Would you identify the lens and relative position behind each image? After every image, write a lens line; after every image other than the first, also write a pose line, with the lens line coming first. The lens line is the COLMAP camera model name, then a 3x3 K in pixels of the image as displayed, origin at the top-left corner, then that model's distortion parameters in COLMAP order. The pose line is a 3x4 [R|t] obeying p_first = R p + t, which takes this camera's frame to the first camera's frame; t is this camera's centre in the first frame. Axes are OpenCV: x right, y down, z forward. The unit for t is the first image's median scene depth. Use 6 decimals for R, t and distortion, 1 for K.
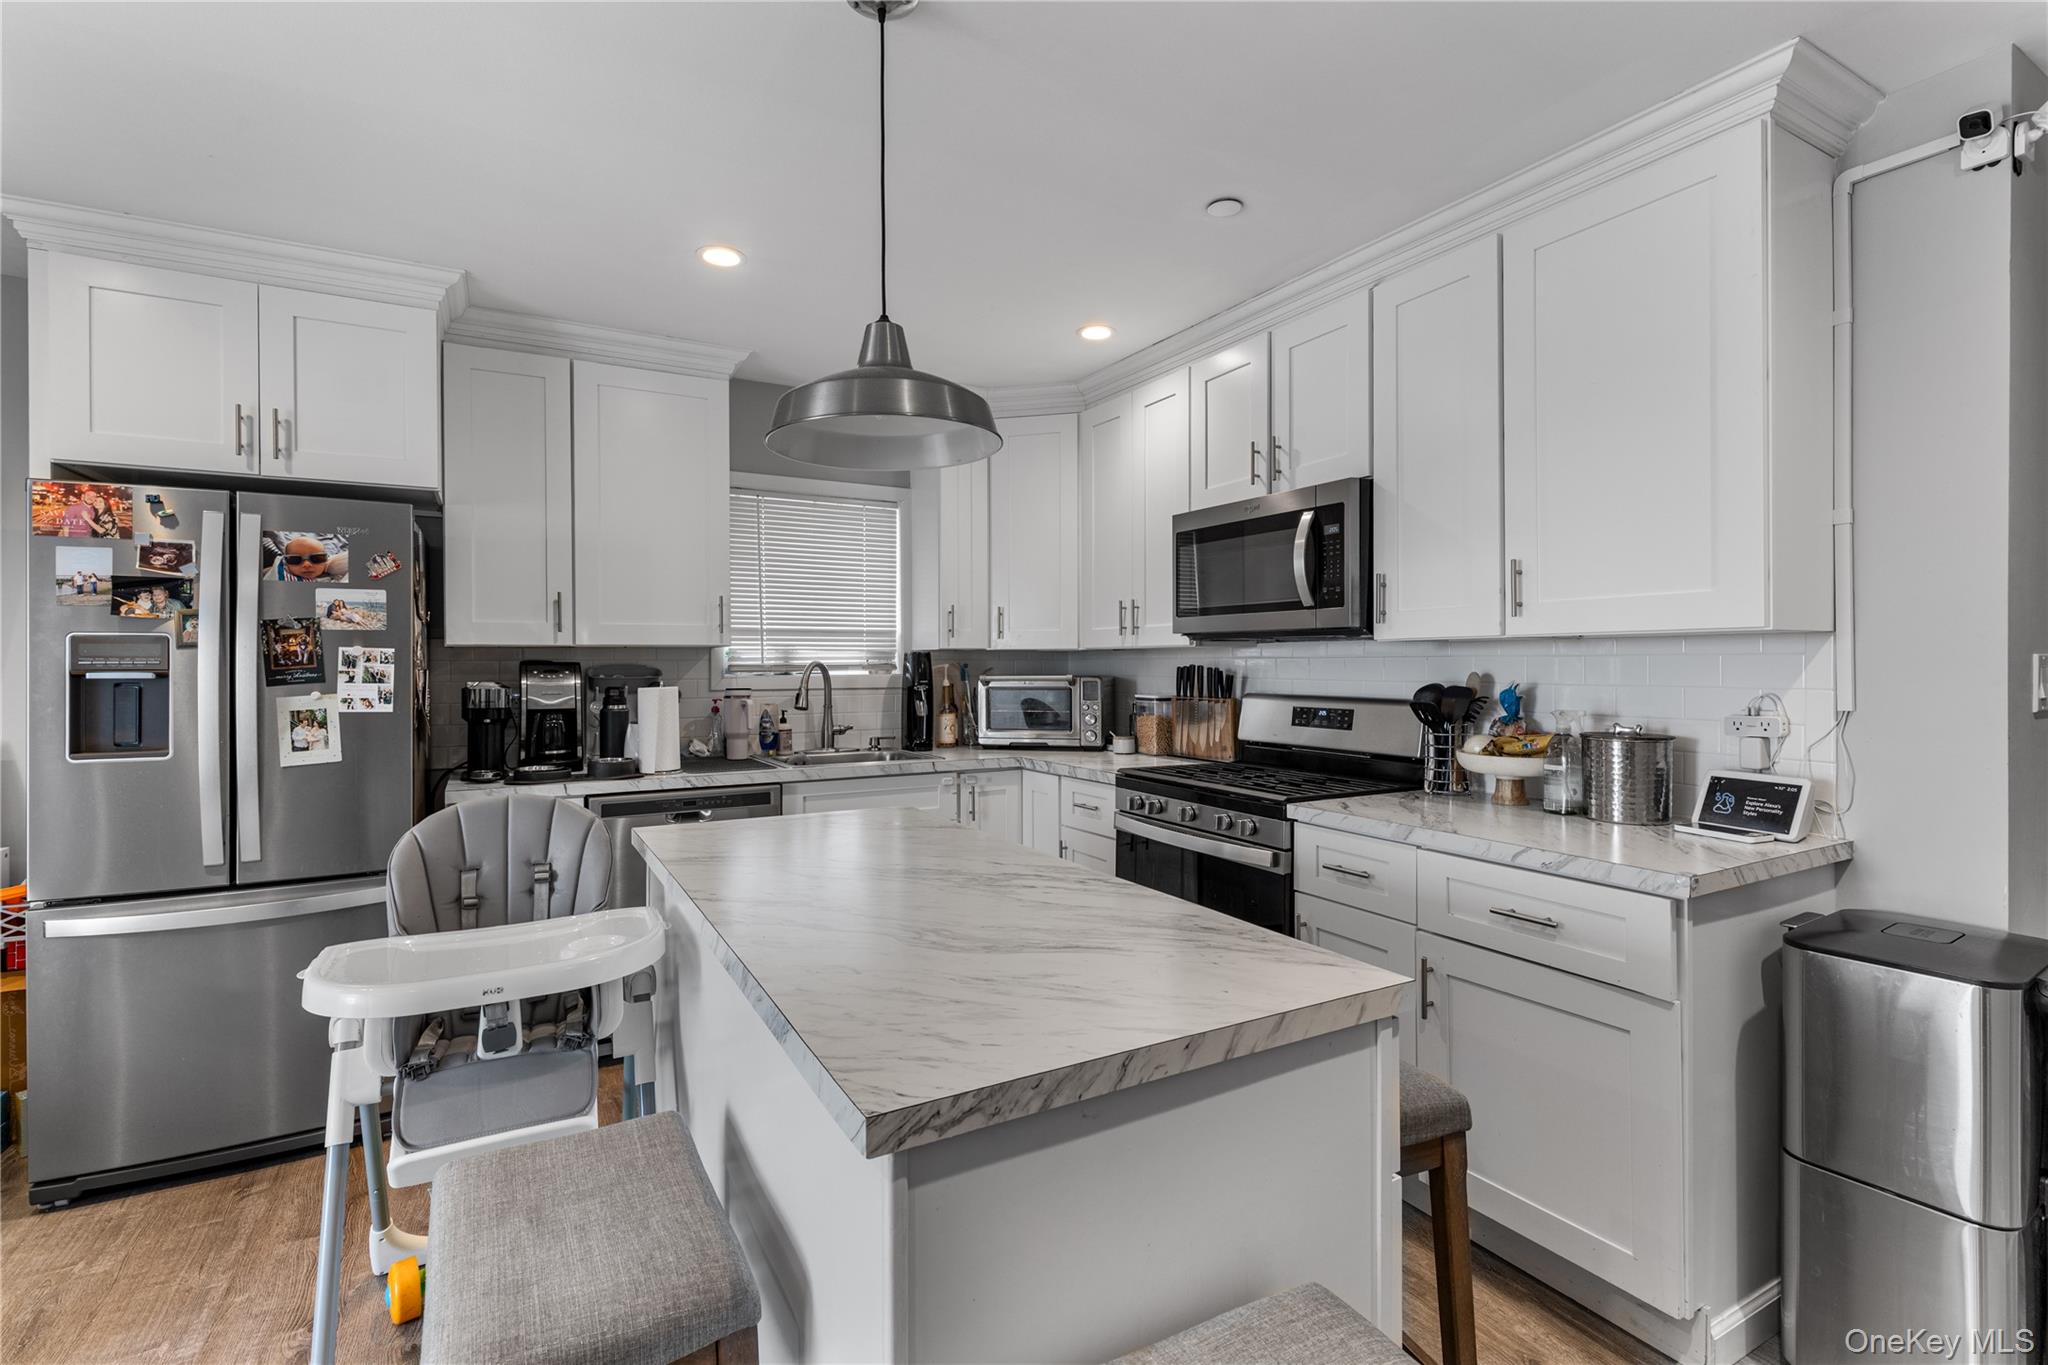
lens RADIAL K [[919.2, 0, 959.2], [0, 919.2, 669.4], [0, 0, 1]] dist [0.011890, -0.002707]
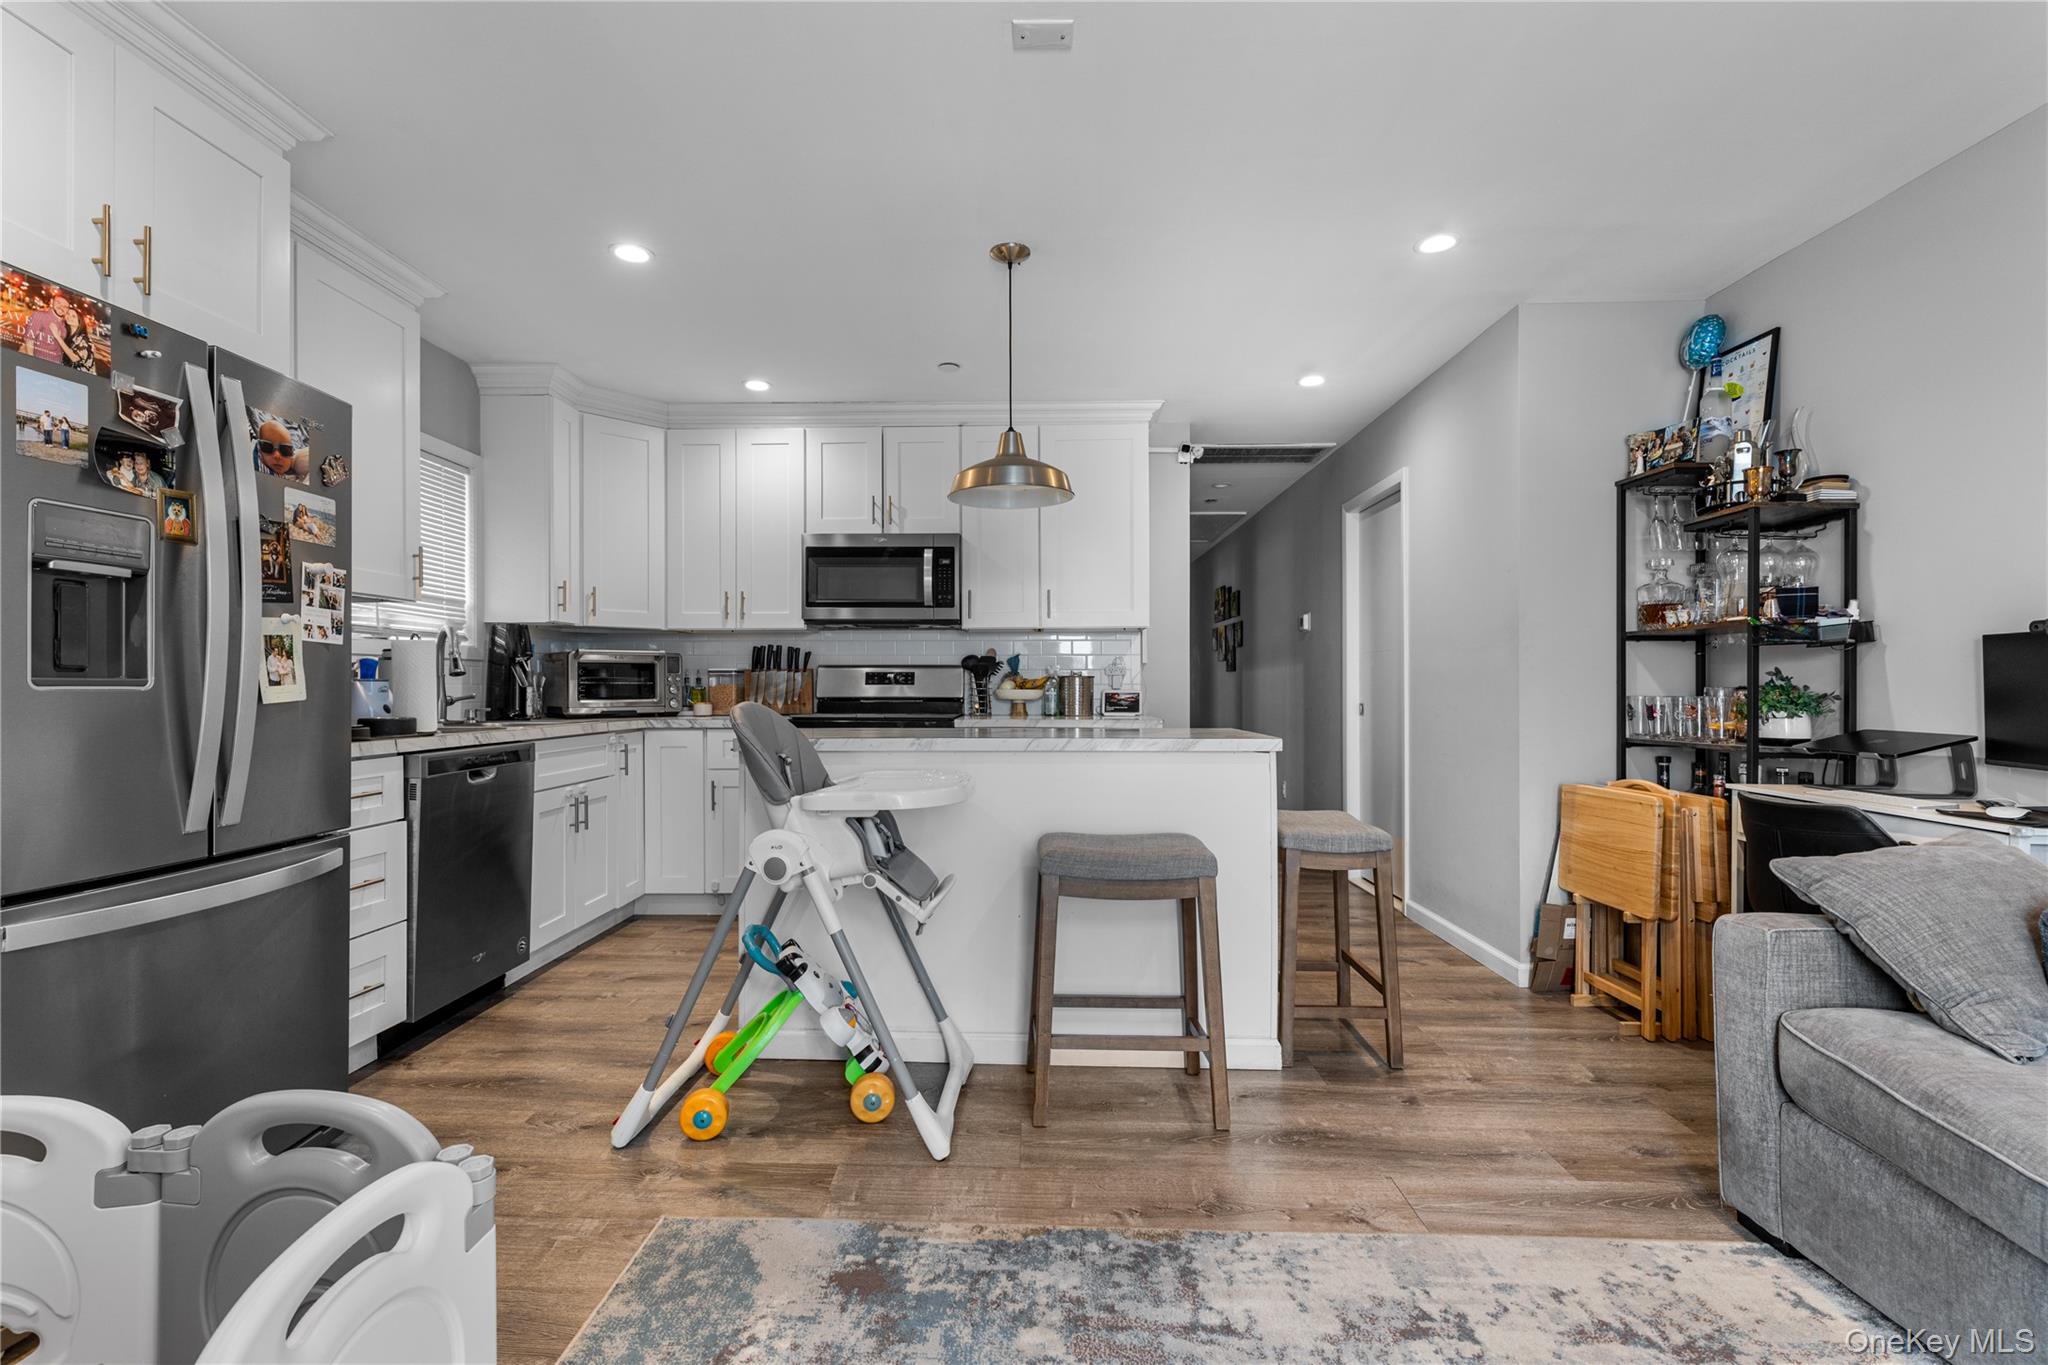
lens RADIAL K [[919.2, 0, 985.5], [0, 919.2, 681.0], [0, 0, 1]] dist [0.011890, -0.002707]
pose [[0.527593, 0.008547, 0.849455, -1.033863], [0.001188, 0.999941, -0.010799, 0.090720], [-0.849497, 0.006707, 0.527551, 0.045832]]
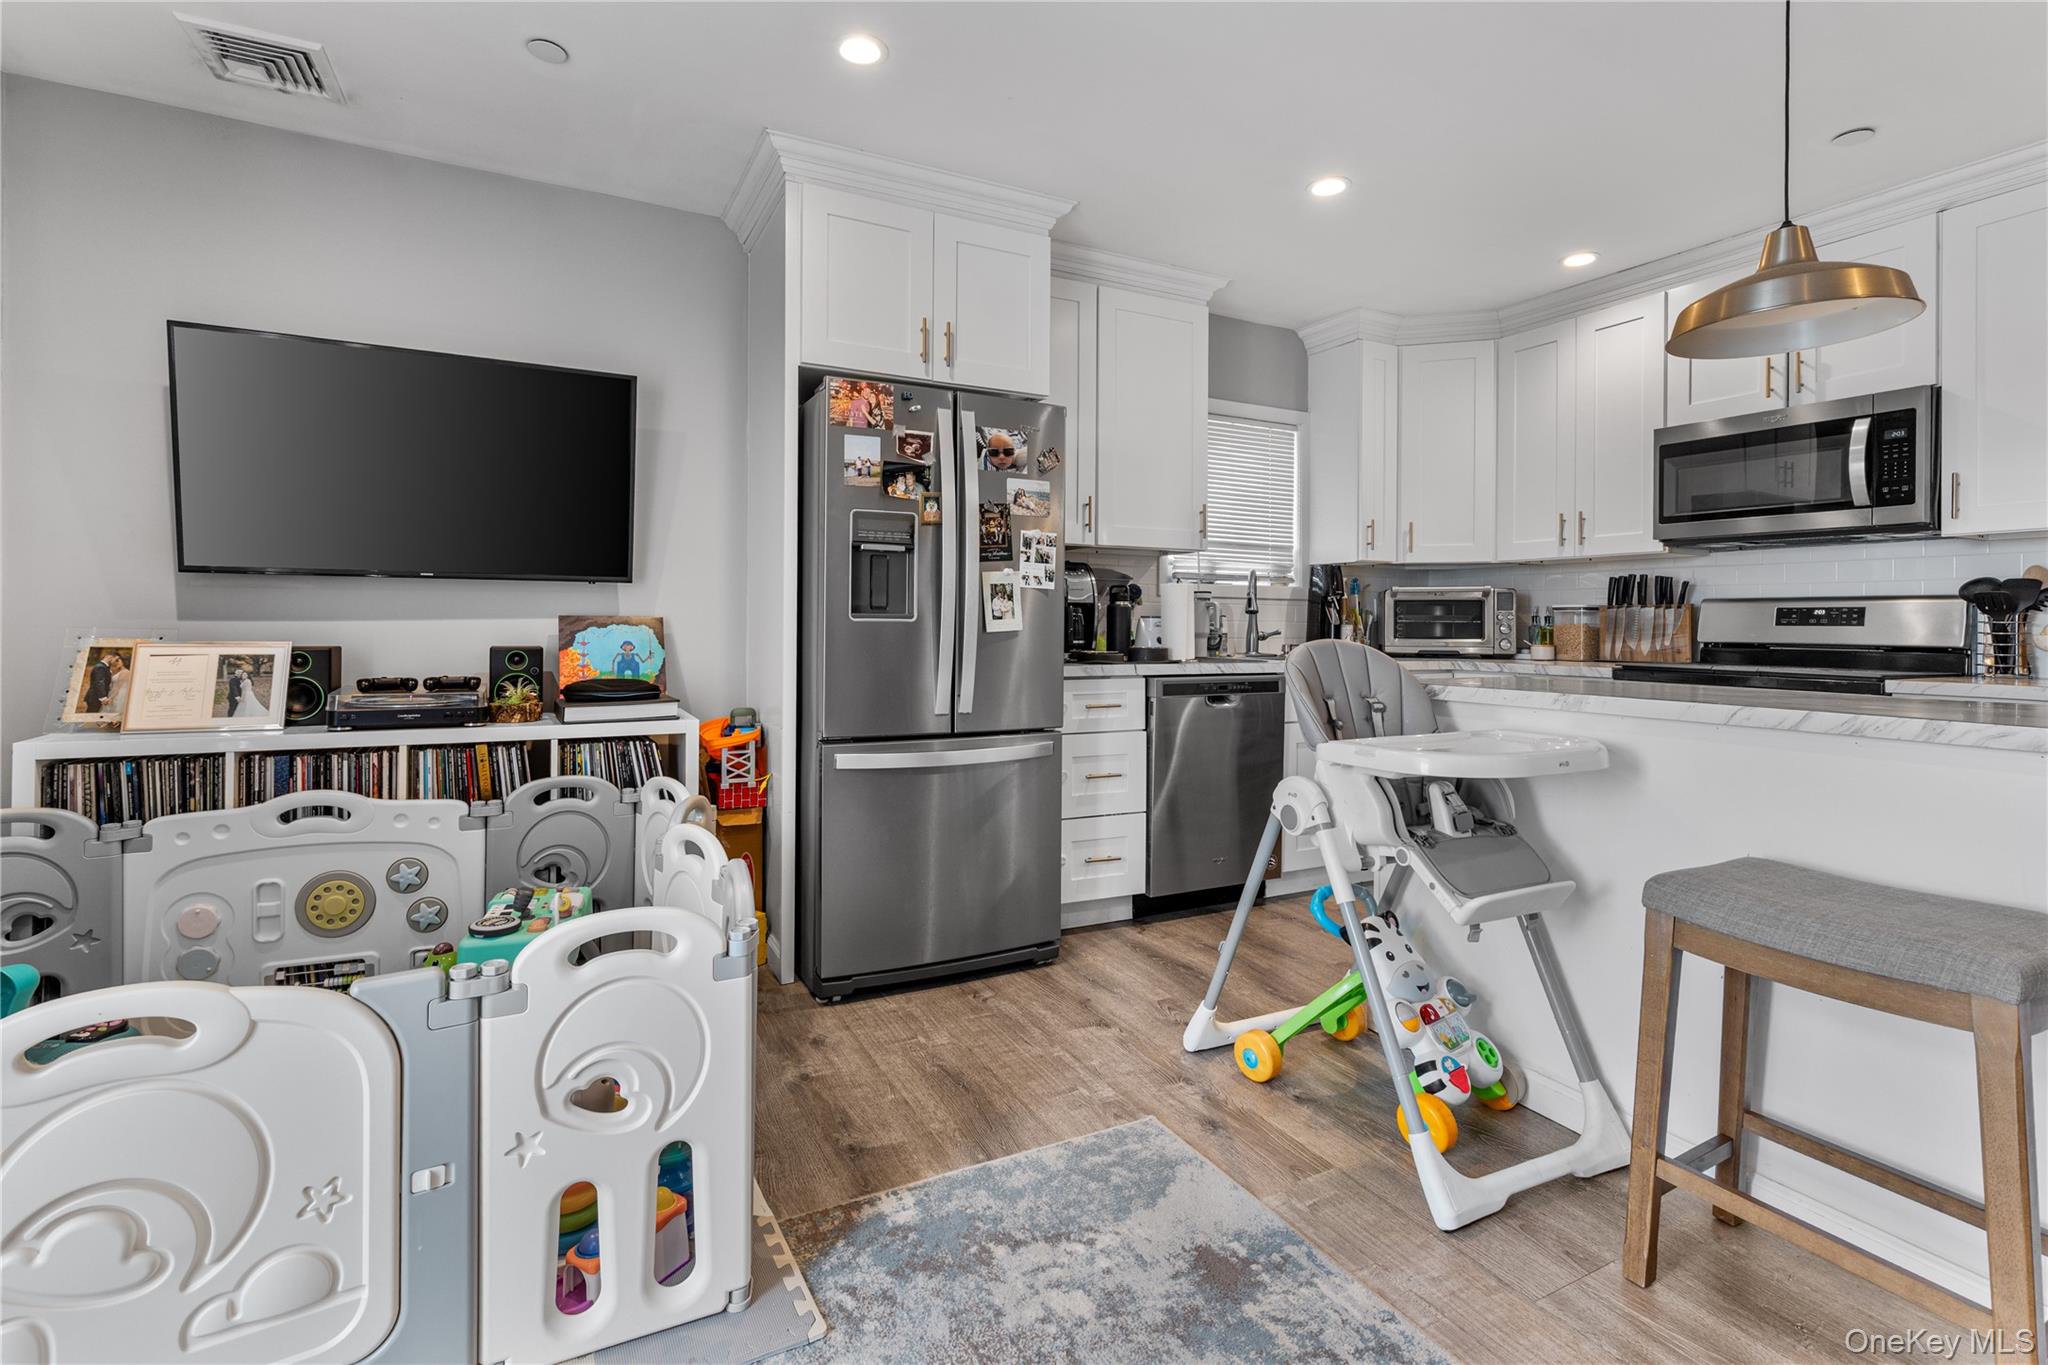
lens RADIAL K [[919.2, 0, 987.5], [0, 919.2, 623.7], [0, 0, 1]] dist [0.011890, -0.002707]
pose [[0.999380, 0.012603, -0.032872, -0.663656], [-0.012666, 0.999918, -0.001704, 0.092471], [0.032848, 0.002119, 0.999458, -0.133649]]
